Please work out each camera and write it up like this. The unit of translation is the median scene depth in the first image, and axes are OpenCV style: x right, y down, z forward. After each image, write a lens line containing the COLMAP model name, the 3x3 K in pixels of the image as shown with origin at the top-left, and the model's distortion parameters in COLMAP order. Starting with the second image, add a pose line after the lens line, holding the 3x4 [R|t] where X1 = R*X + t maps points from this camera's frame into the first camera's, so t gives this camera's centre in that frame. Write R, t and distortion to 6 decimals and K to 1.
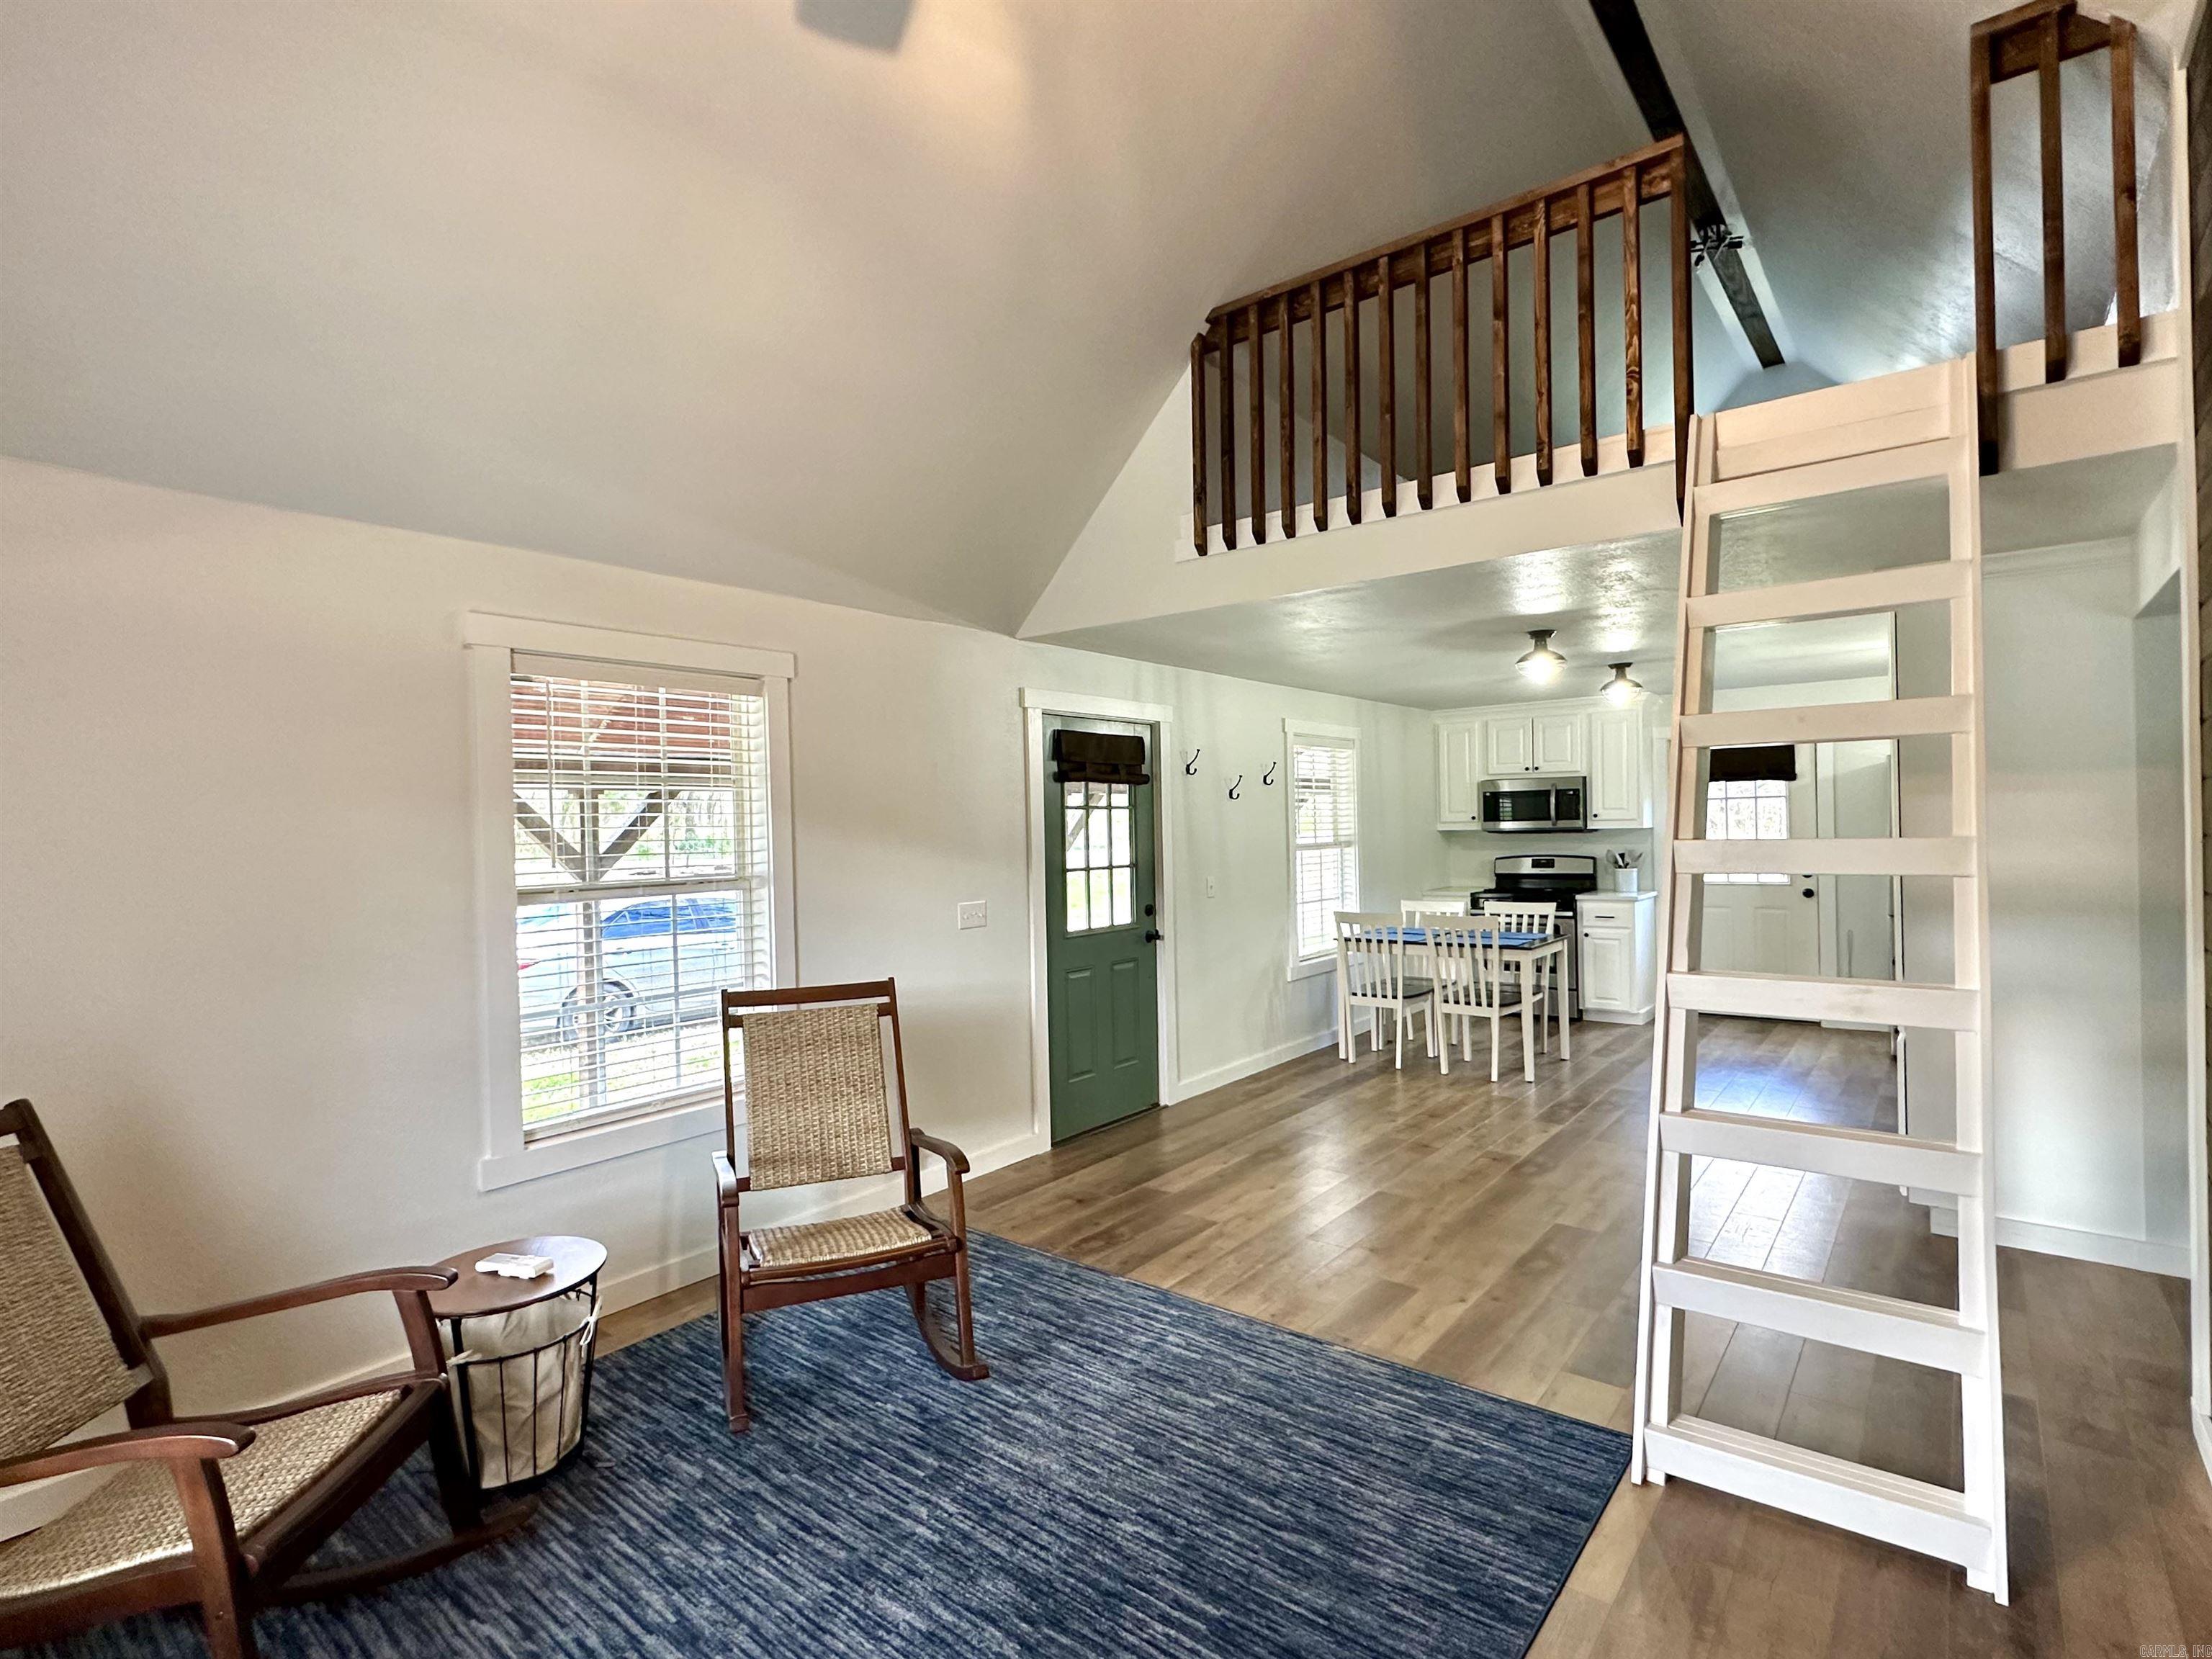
lens RADIAL K [[1084.6, 0, 1103.6], [0, 1084.6, 836.8], [0, 0, 1]] dist [-0.001930, 0.000065]
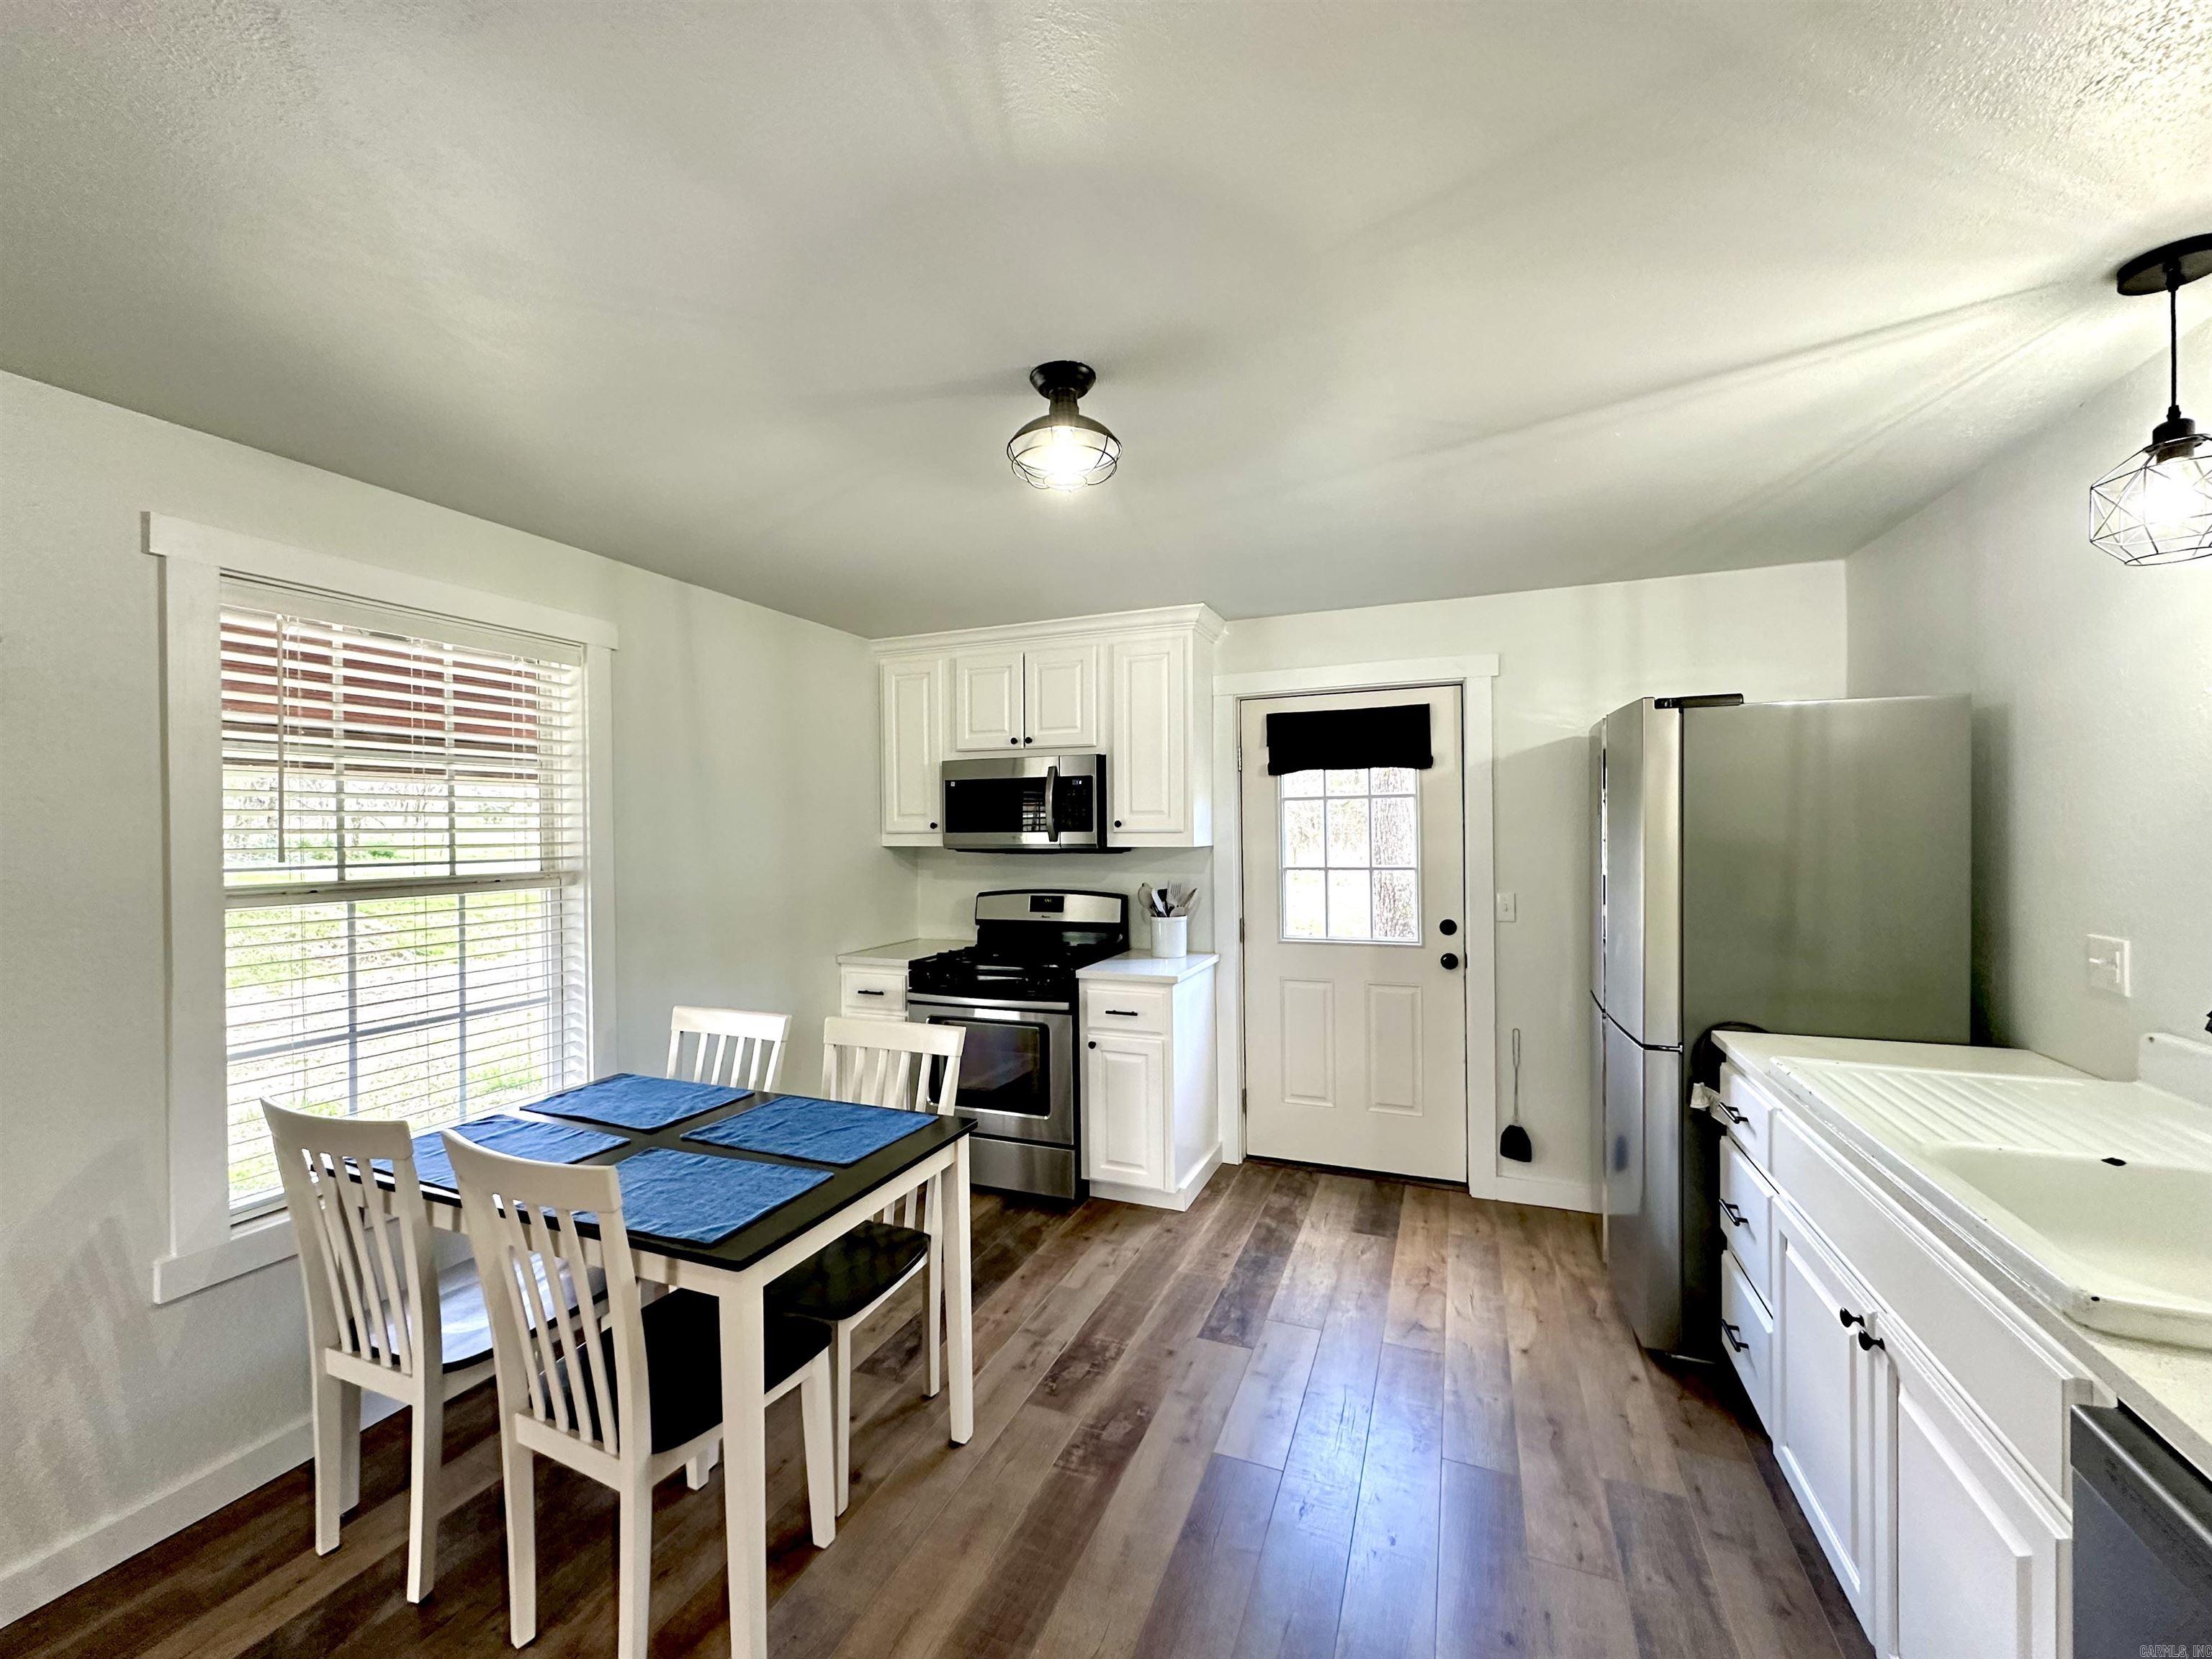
lens RADIAL K [[880.7, 0, 1106.0], [0, 880.7, 829.5], [0, 0, 1]] dist [-0.002292, 0.000611]
pose [[0.958684, 0.014250, 0.284116, 0.370773], [-0.009816, 0.999807, -0.017027, -0.010071], [-0.284304, 0.013534, 0.958639, 0.656816]]
